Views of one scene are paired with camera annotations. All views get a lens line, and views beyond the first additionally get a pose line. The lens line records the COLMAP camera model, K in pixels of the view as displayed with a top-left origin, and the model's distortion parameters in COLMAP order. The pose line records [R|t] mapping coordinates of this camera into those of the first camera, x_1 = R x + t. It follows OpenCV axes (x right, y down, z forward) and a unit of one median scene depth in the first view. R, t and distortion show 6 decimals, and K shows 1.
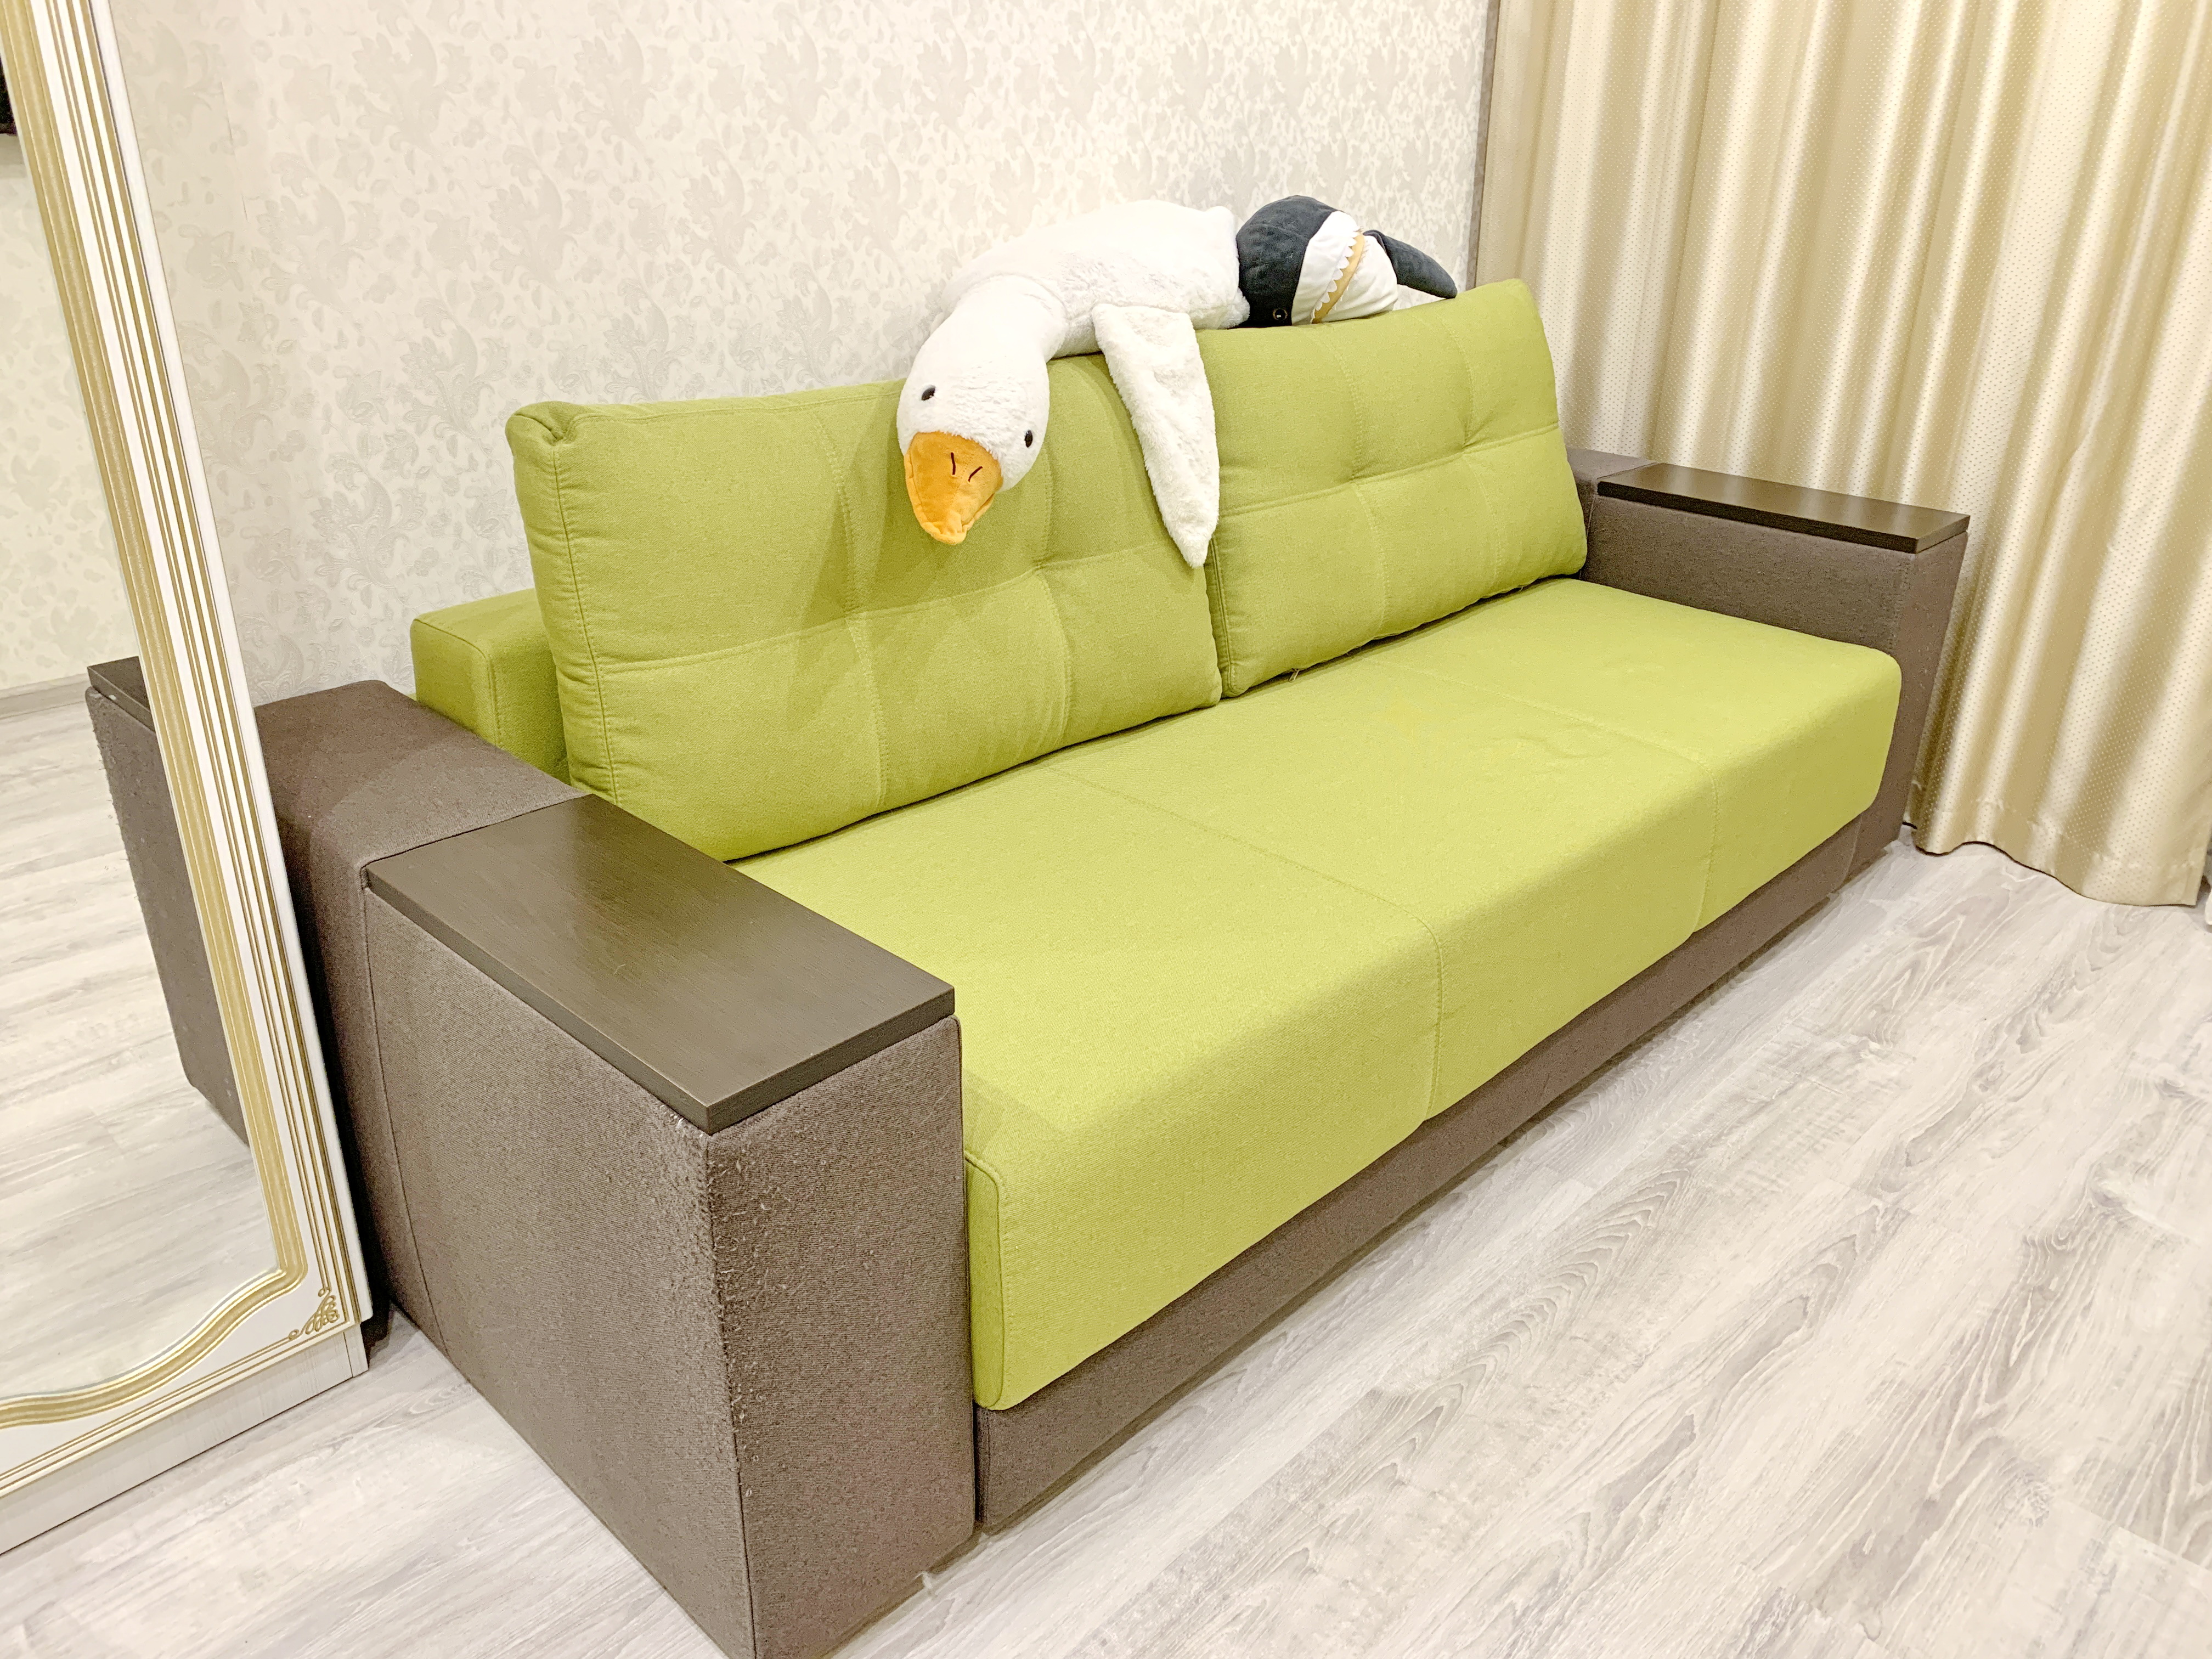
lens RADIAL K [[1681.8, 0, 1108.5], [0, 1681.8, 826.9], [0, 0, 1]] dist [0.011792, -0.007620]
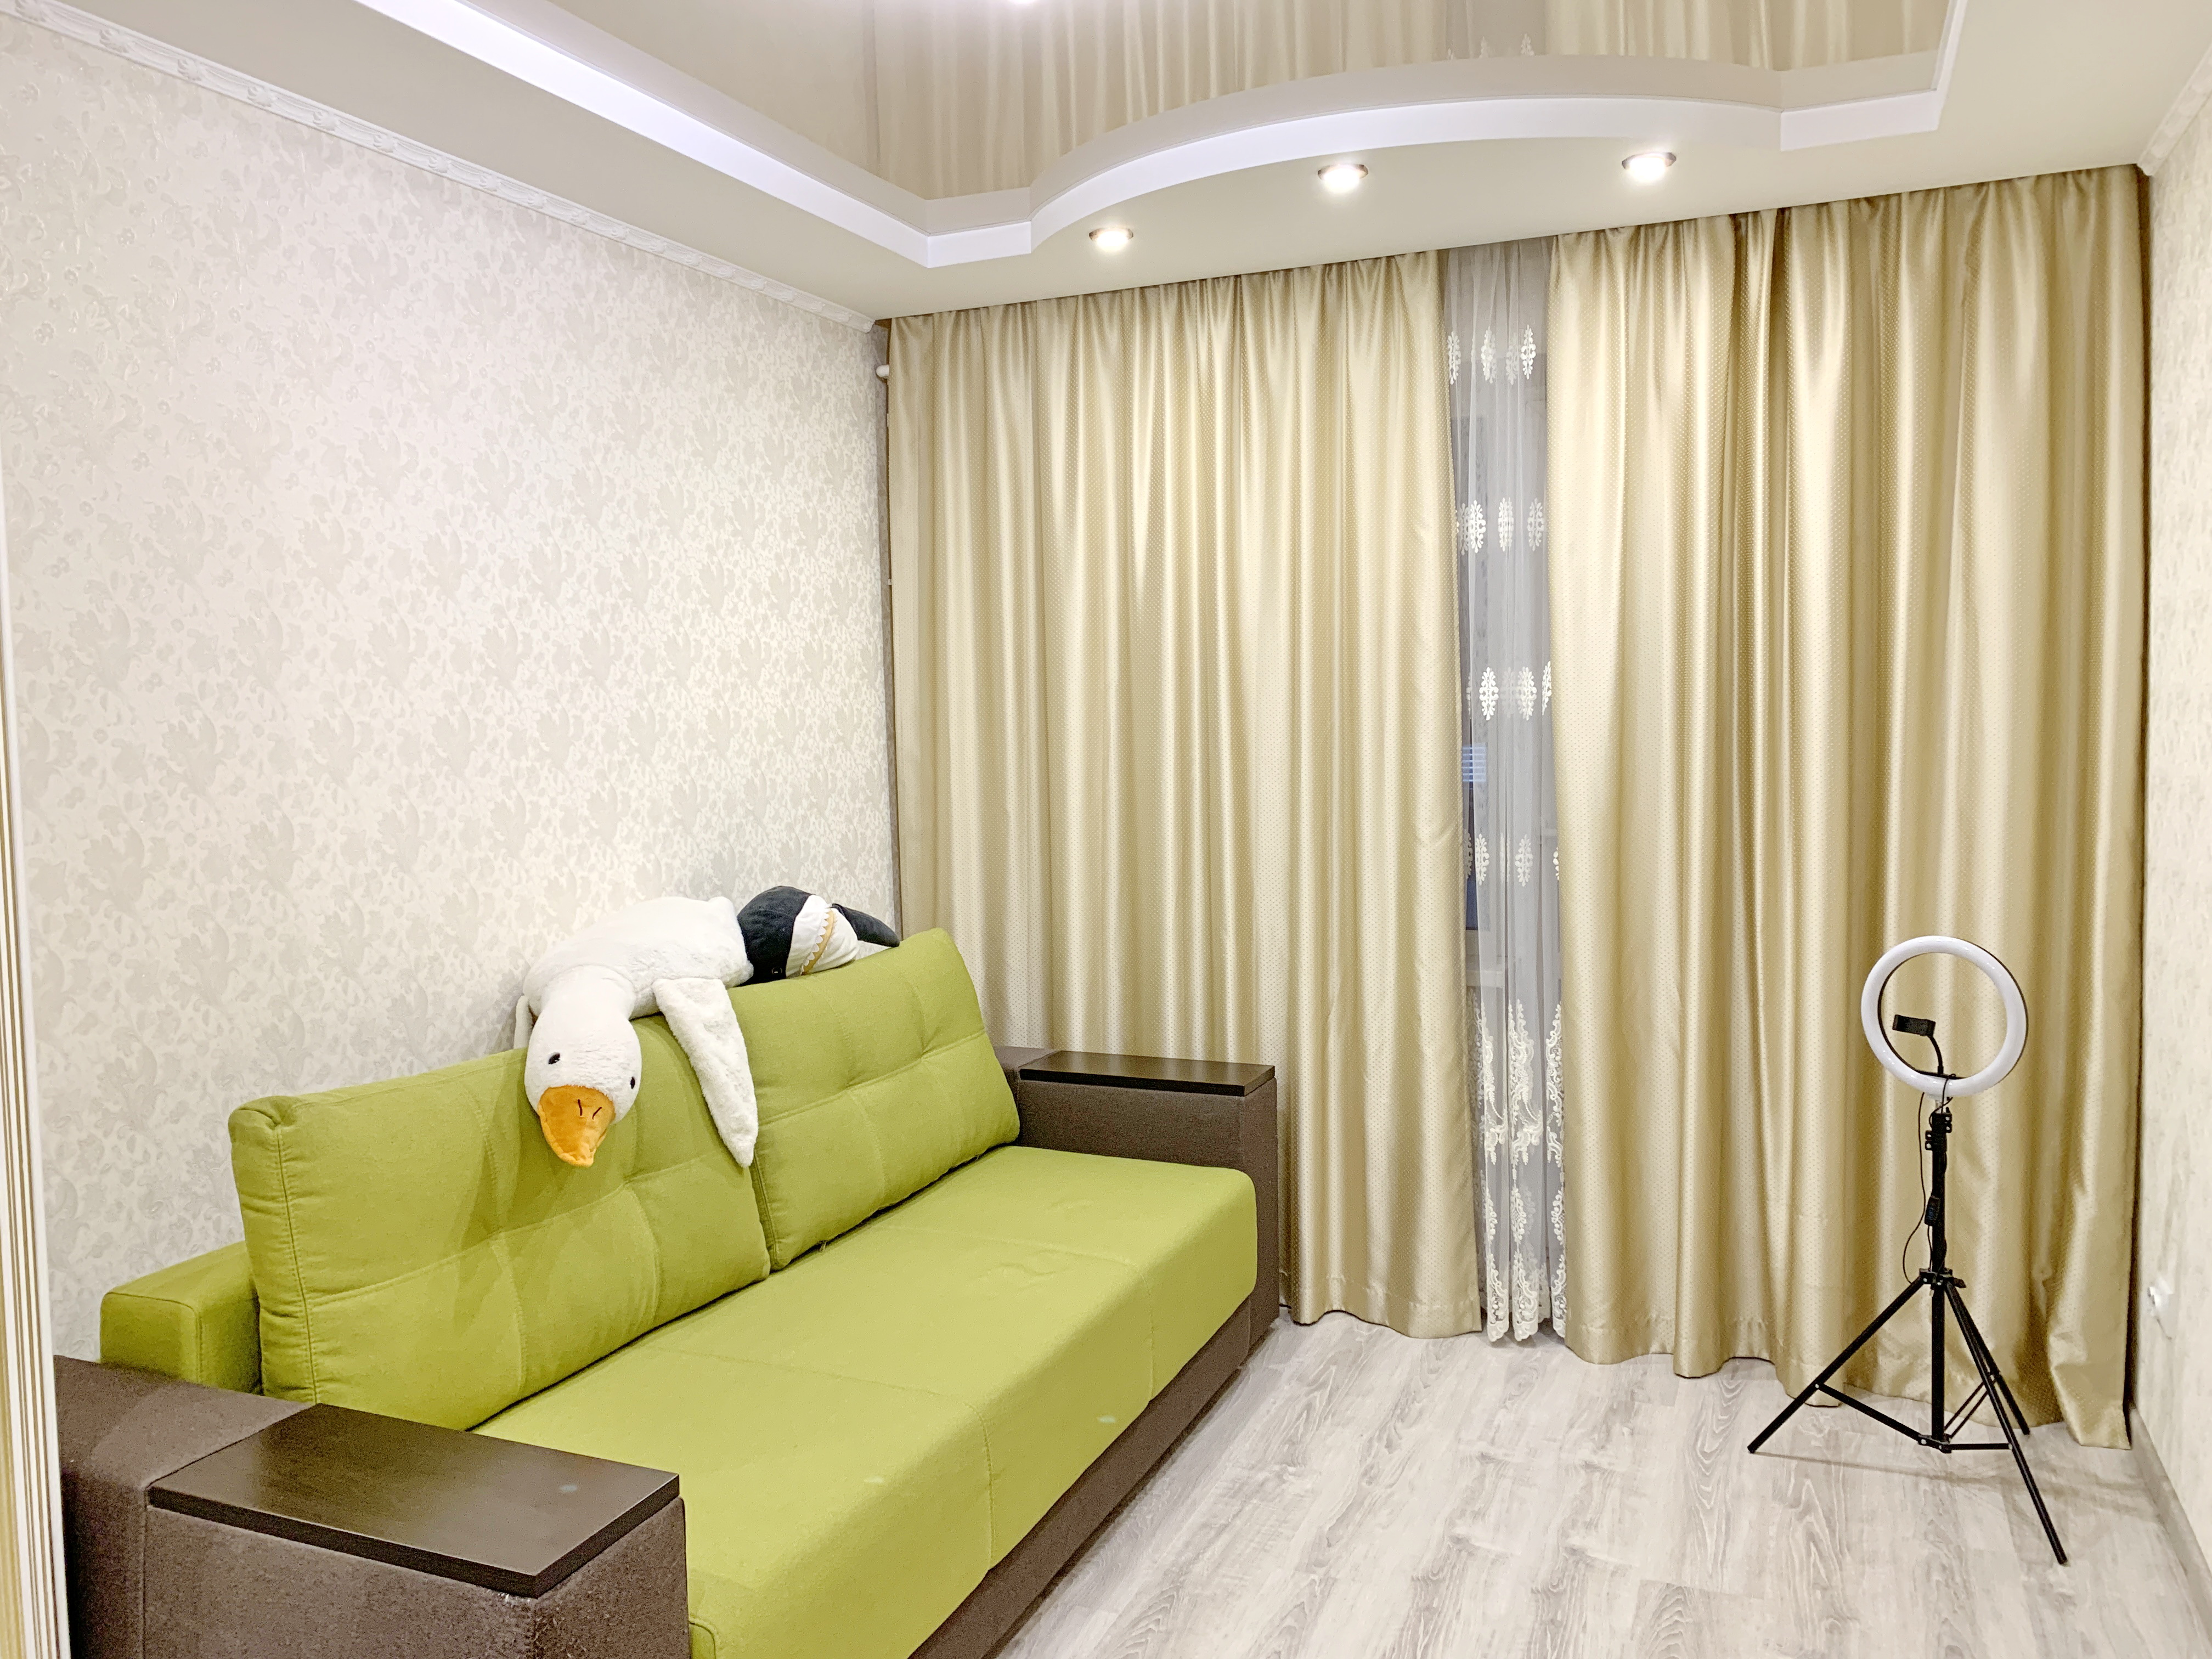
lens RADIAL K [[1724.4, 0, 1138.9], [0, 1724.4, 789.5], [0, 0, 1]] dist [0.104951, -0.117287]
pose [[0.925101, -0.043025, 0.377275, -0.163246], [0.178006, 0.926763, -0.330792, 0.073824], [-0.335412, 0.373174, 0.865009, -0.373303]]
